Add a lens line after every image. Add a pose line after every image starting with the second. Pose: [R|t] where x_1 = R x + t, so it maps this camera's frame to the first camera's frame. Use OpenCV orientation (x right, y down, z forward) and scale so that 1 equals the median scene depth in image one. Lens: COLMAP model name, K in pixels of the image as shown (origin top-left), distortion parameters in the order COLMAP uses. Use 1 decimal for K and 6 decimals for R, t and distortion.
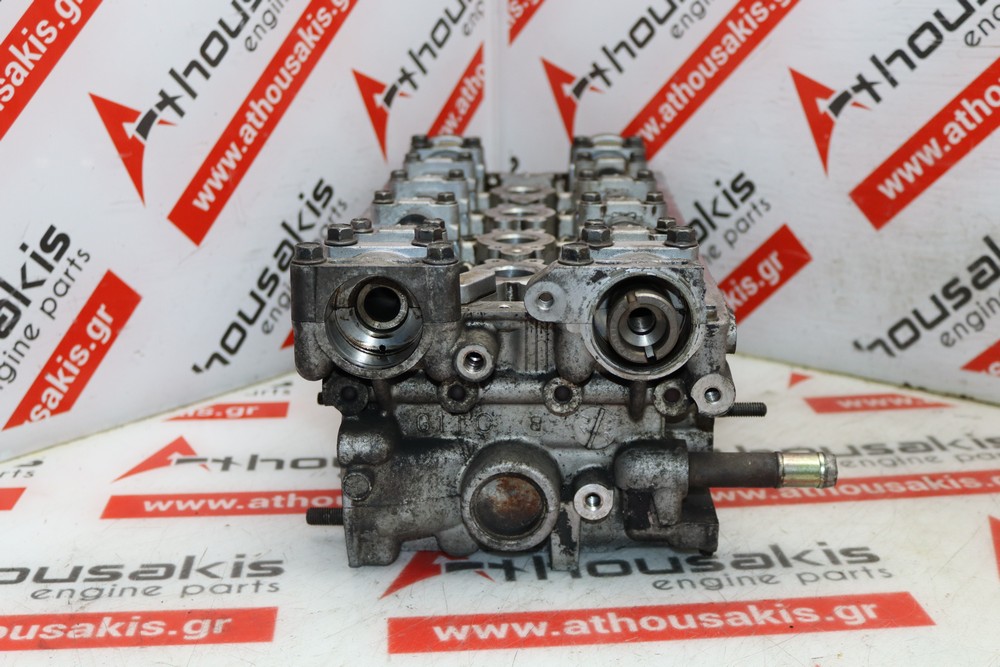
lens RADIAL K [[1317.3, 0, 498.8], [0, 1317.3, 309.0], [0, 0, 1]] dist [-0.149047, 0.298531]
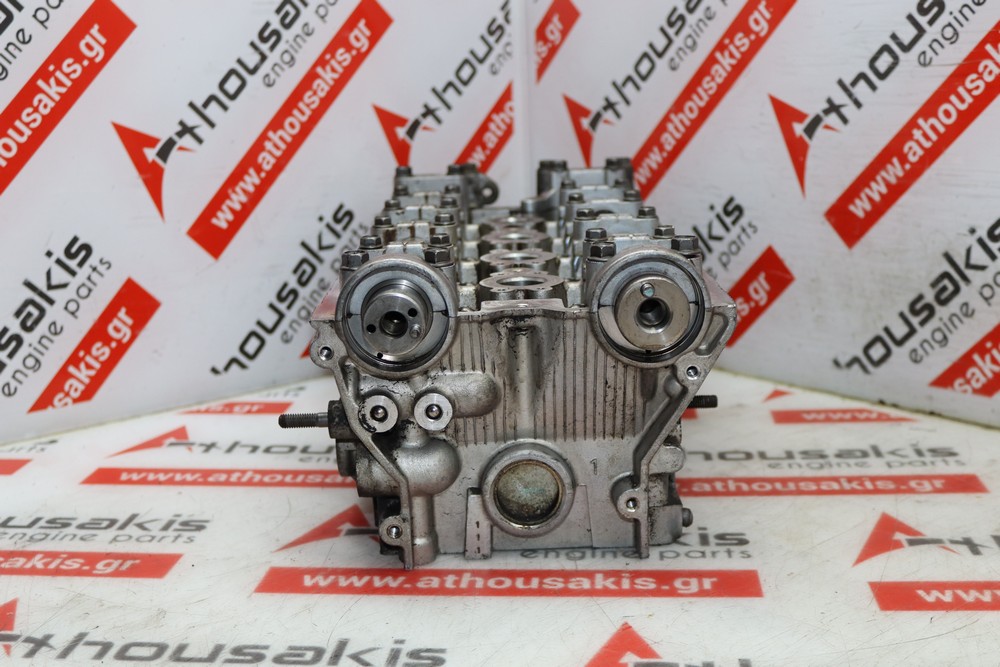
lens RADIAL K [[1317.3, 0, 498.8], [0, 1317.3, 309.0], [0, 0, 1]] dist [-0.149047, 0.298531]
pose [[0.984025, 0.011415, -0.177663, 0.204617], [-0.021149, 0.998371, -0.052992, 0.047423], [0.176768, 0.055902, 0.982664, -0.054450]]
